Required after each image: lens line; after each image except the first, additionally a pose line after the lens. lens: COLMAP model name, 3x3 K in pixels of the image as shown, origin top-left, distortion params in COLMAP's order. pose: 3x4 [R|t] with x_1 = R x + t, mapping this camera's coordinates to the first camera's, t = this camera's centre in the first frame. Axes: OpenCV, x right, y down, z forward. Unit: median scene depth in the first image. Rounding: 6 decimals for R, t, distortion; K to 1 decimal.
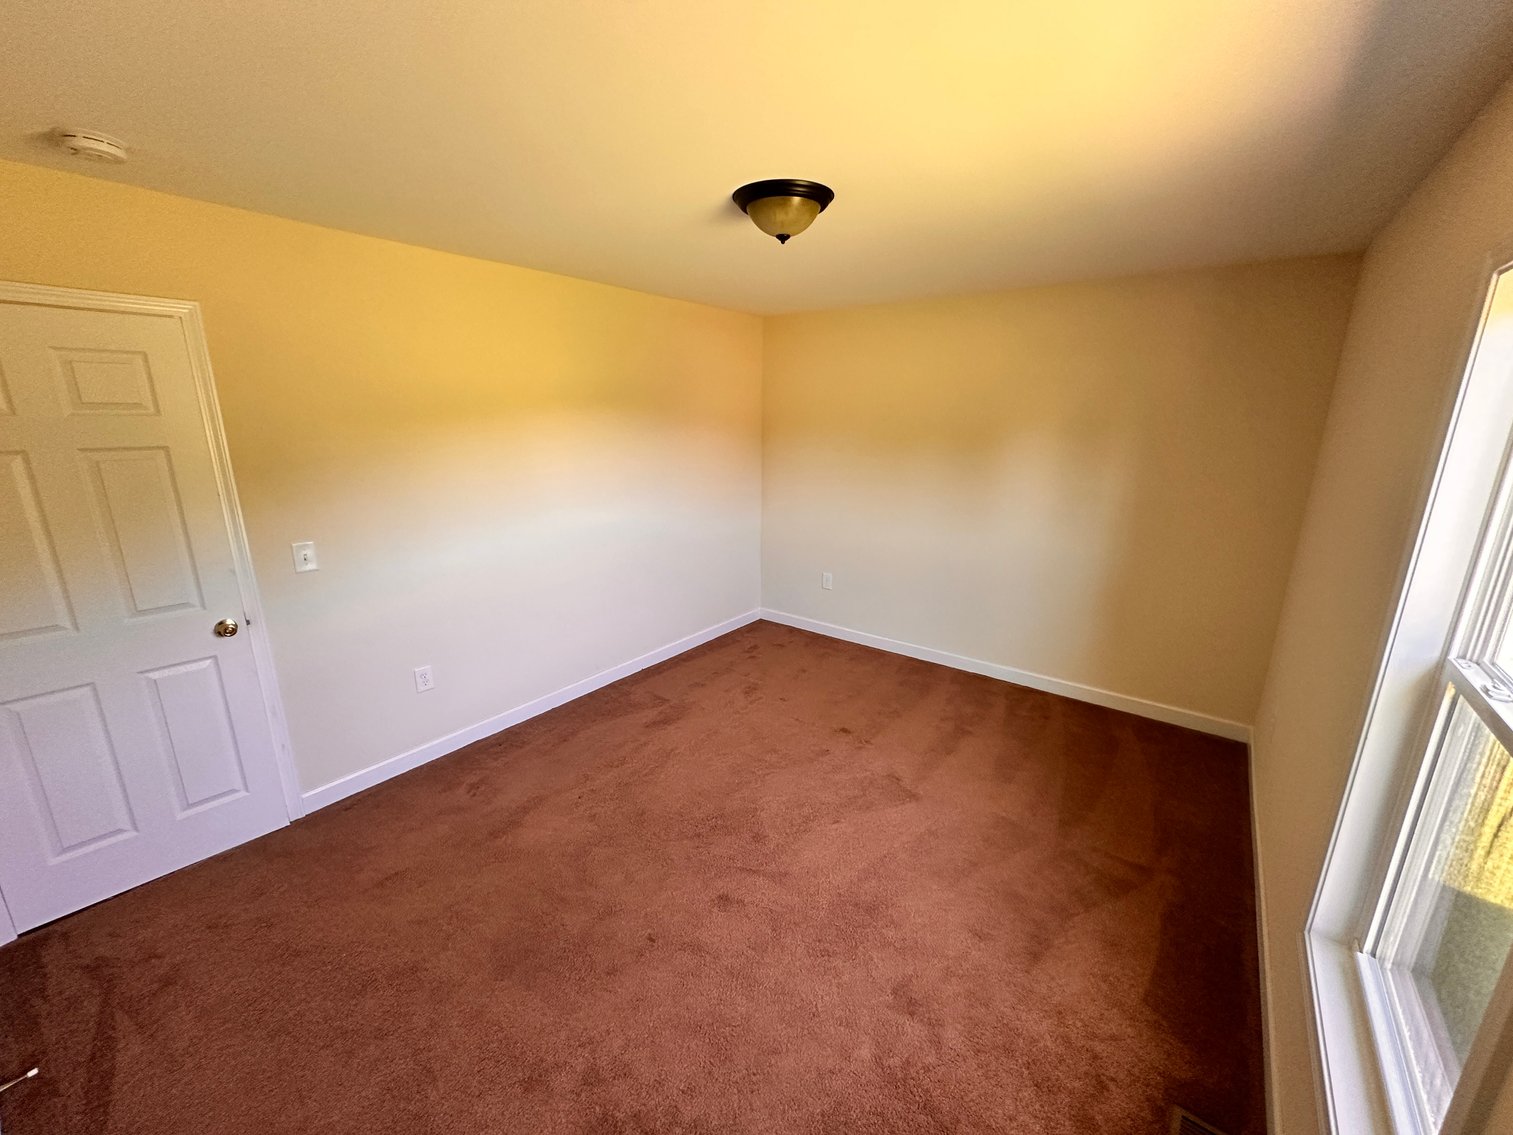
lens RADIAL K [[605.2, 0, 750.4], [0, 605.2, 573.6], [0, 0, 1]] dist [0.000935, -0.001017]
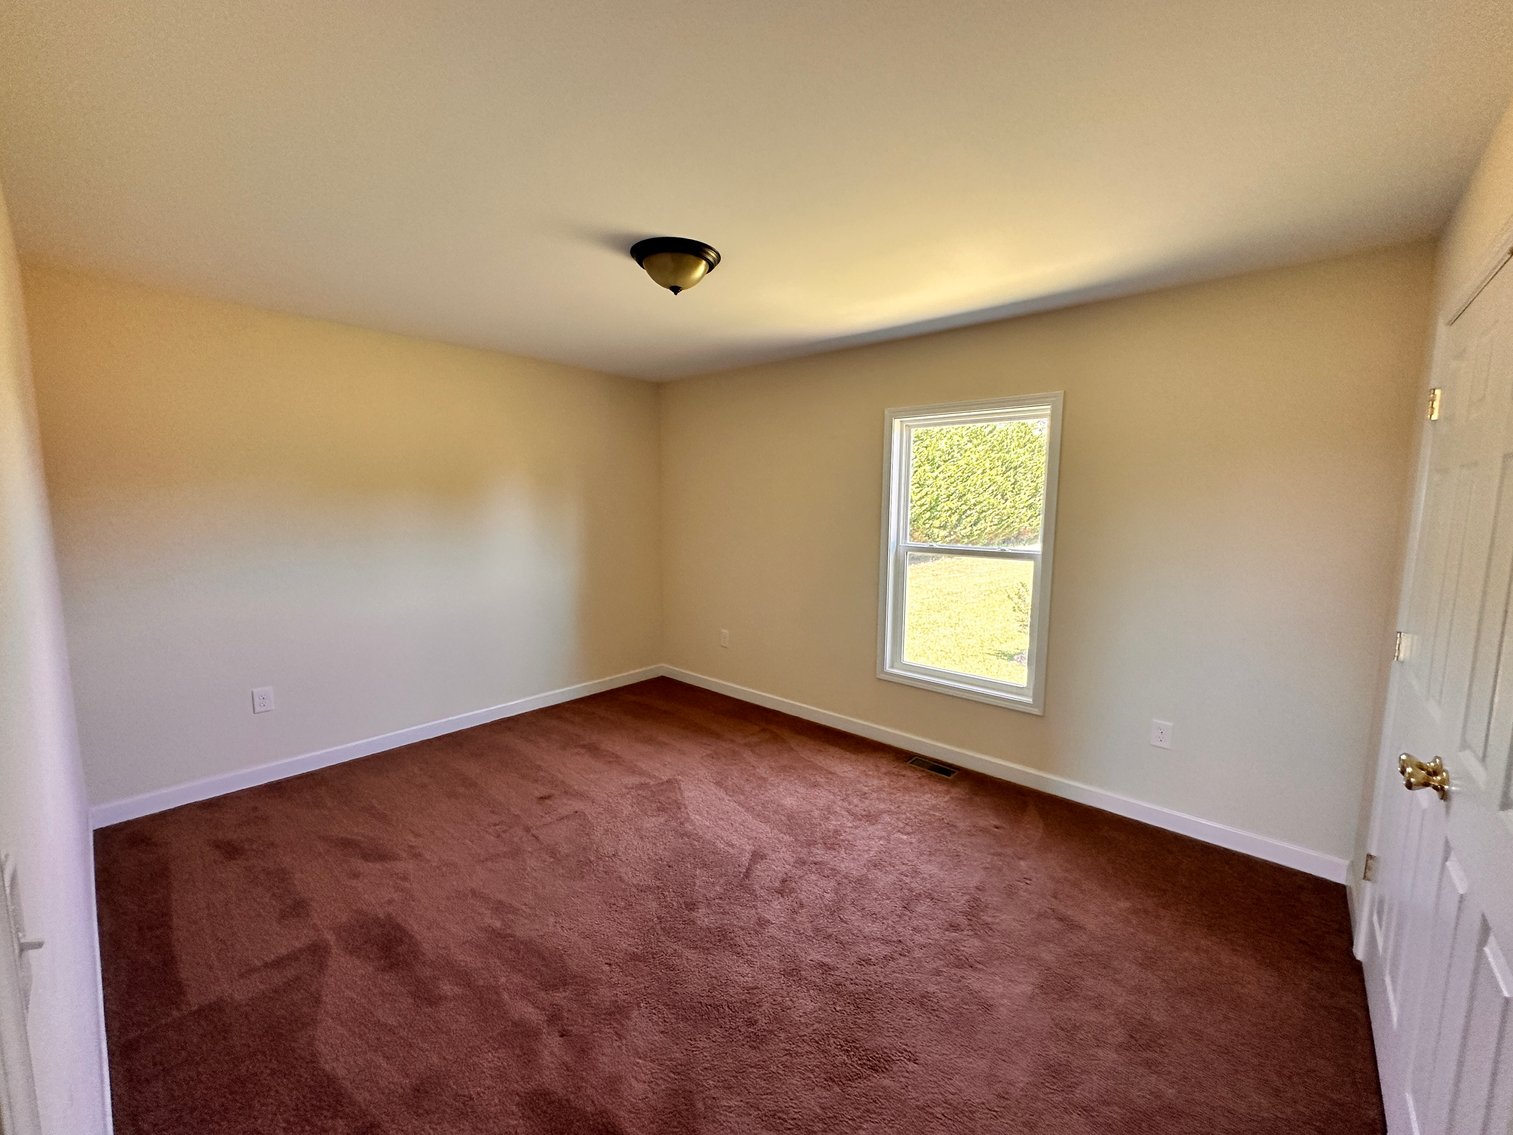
lens RADIAL K [[605.2, 0, 757.2], [0, 605.2, 563.7], [0, 0, 1]] dist [0.000935, -0.001017]
pose [[0.073972, -0.115721, 0.990523, -0.699686], [0.251600, 0.963280, 0.093749, -0.086323], [-0.965000, 0.242281, 0.100372, 0.533985]]
